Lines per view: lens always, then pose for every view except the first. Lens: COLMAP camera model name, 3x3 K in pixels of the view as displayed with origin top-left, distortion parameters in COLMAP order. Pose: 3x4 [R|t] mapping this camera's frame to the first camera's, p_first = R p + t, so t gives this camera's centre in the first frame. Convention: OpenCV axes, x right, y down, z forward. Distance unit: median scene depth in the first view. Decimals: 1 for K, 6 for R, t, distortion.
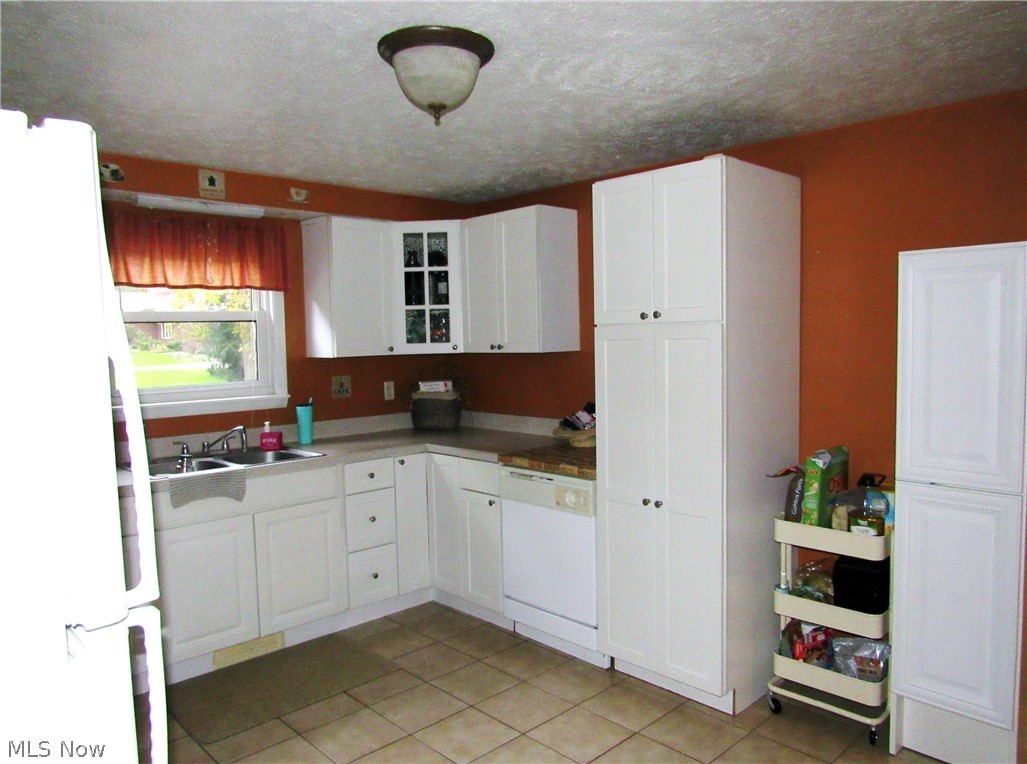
lens RADIAL K [[762.4, 0, 513.5], [0, 762.4, 382.0], [0, 0, 1]] dist [0.054946, -0.000506]
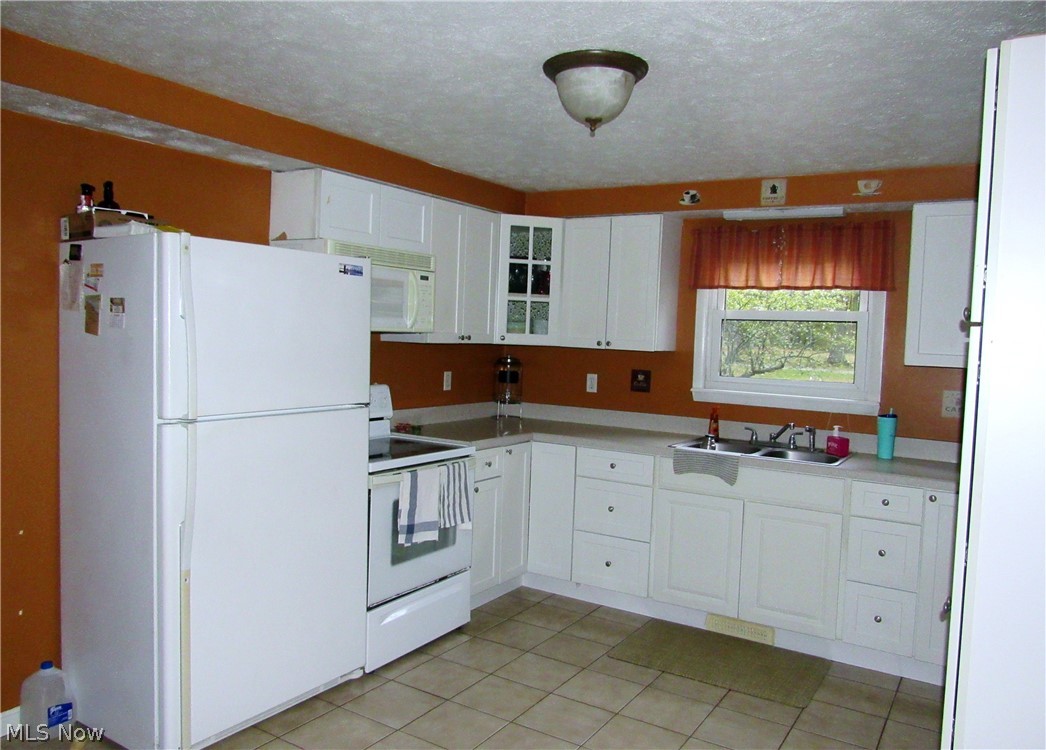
lens RADIAL K [[802.0, 0, 523.0], [0, 802.0, 375.0], [0, 0, 1]] dist [-0.003001, 0.002312]
pose [[0.263187, 0.084168, -0.961066, 0.589542], [-0.110874, 0.992225, 0.056534, -0.027233], [0.958352, 0.091678, 0.270473, 0.373712]]
